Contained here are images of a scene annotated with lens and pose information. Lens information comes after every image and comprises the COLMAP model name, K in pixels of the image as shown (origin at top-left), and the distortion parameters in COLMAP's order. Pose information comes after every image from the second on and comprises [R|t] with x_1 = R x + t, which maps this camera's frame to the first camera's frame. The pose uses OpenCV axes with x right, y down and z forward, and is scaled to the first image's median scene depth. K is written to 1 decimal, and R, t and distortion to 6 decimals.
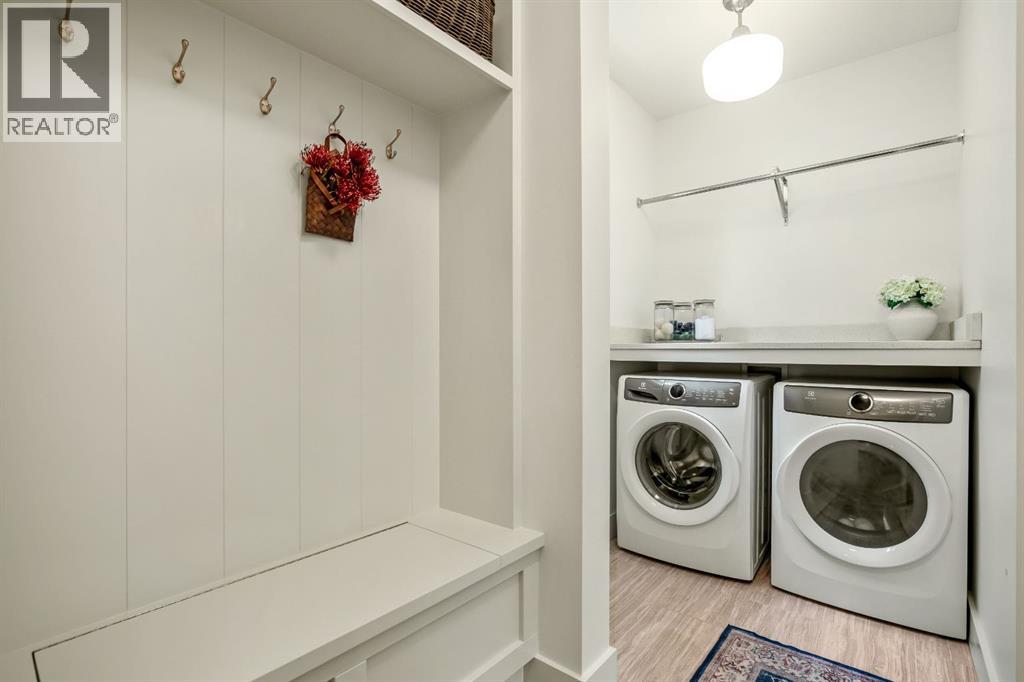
lens RADIAL K [[483.7, 0, 514.8], [0, 483.7, 345.1], [0, 0, 1]] dist [-0.016164, 0.001229]
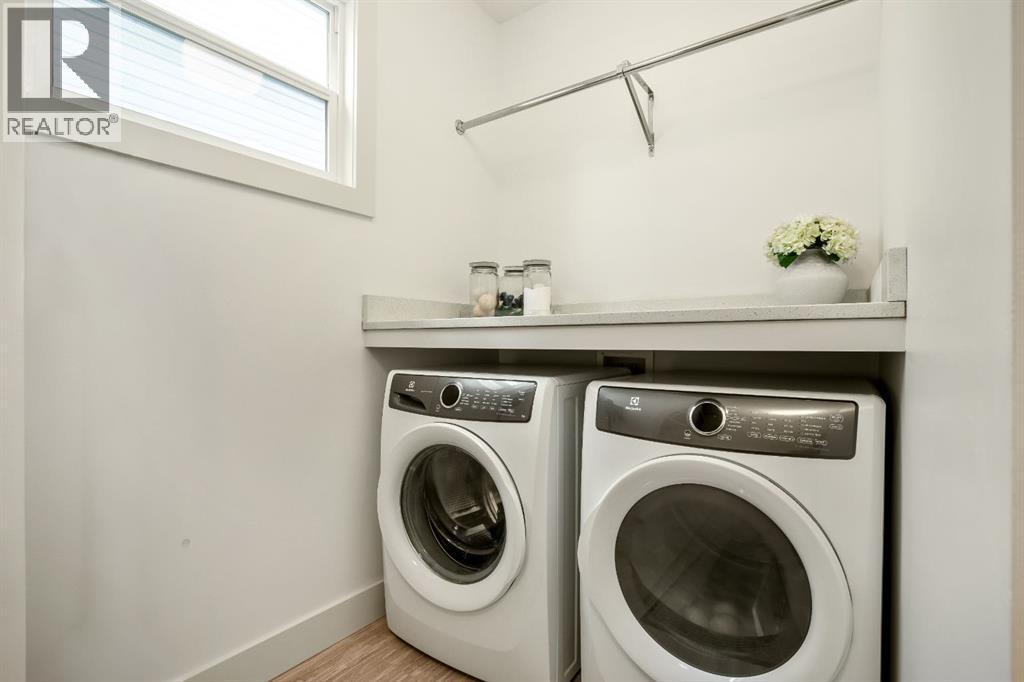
lens RADIAL K [[483.7, 0, 508.5], [0, 483.7, 342.4], [0, 0, 1]] dist [-0.016164, 0.001229]
pose [[0.997527, -0.003617, 0.070196, 0.382134], [0.002702, 0.999910, 0.013124, 0.019646], [-0.070237, -0.012902, 0.997447, 0.383312]]
